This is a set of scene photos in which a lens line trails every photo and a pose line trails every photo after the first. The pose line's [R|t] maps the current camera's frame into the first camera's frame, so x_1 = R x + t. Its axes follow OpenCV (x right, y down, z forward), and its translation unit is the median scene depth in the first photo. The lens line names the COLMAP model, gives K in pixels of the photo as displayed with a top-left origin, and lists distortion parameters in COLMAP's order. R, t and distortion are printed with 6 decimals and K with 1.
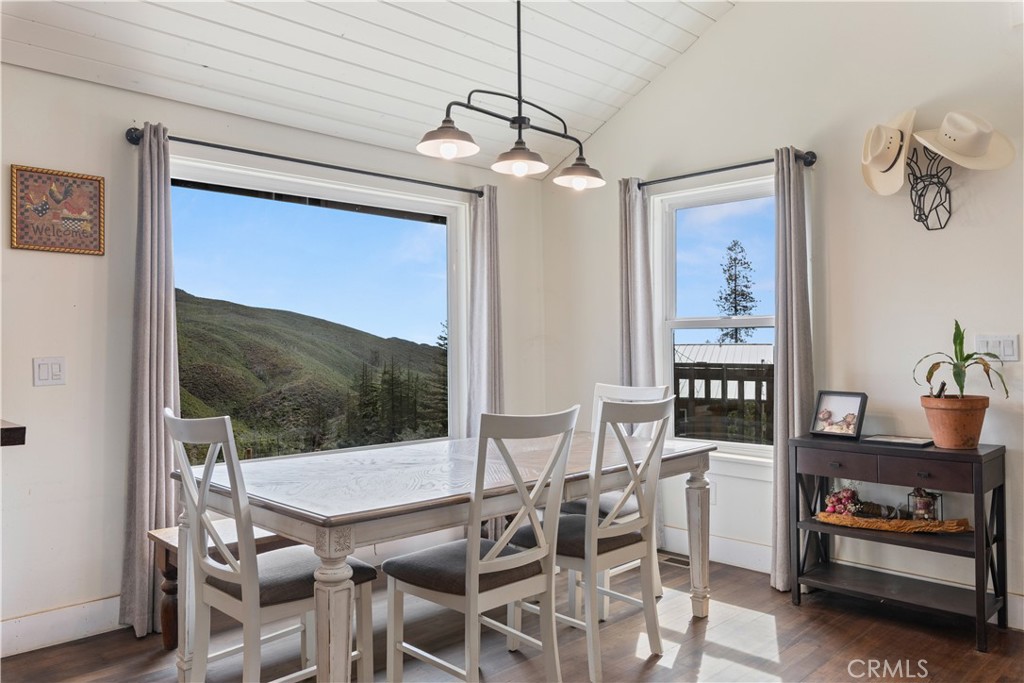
lens RADIAL K [[748.8, 0, 521.4], [0, 748.8, 332.9], [0, 0, 1]] dist [0.004598, -0.001654]
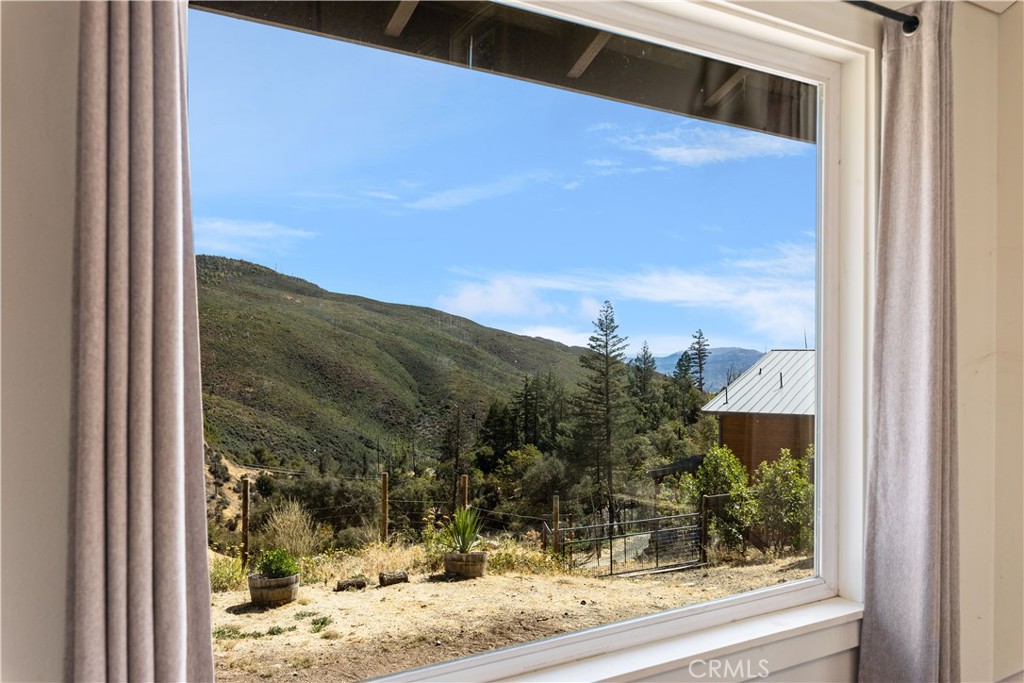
lens RADIAL K [[857.4, 0, 511.6], [0, 857.4, 344.1], [0, 0, 1]] dist [-0.003820, -0.002591]
pose [[0.979854, 0.009888, -0.199470, -0.179143], [-0.007292, 0.999879, 0.013746, -0.007476], [0.199581, -0.012015, 0.979808, 0.472215]]
